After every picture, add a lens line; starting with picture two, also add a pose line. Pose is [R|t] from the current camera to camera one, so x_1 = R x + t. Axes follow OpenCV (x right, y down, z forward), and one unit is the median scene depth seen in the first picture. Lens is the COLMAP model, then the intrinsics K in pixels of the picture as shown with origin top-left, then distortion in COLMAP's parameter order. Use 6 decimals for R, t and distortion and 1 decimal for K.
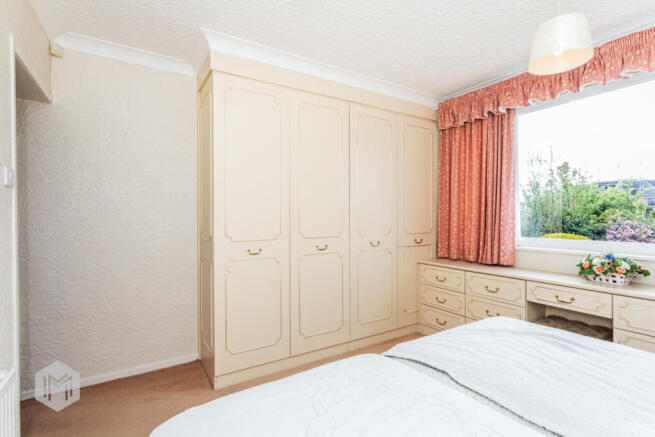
lens RADIAL K [[316.7, 0, 327.5], [0, 316.7, 217.1], [0, 0, 1]] dist [-0.005903, -0.000612]
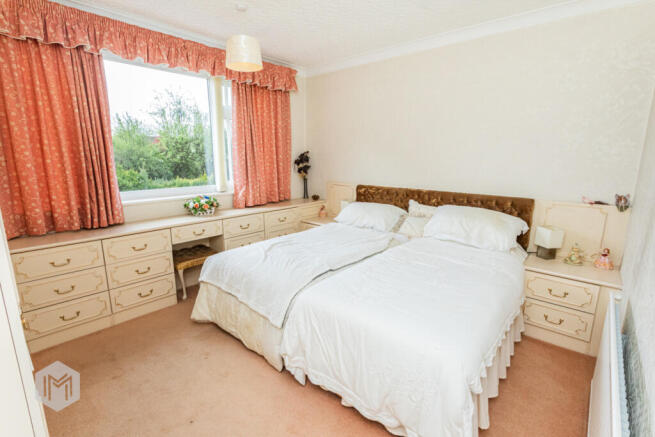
lens RADIAL K [[316.7, 0, 327.4], [0, 316.7, 220.6], [0, 0, 1]] dist [-0.005903, -0.000612]
pose [[-0.259715, -0.194040, 0.945990, -0.516386], [0.007606, 0.979163, 0.202933, -0.047441], [-0.965655, 0.059900, -0.252828, 0.631003]]
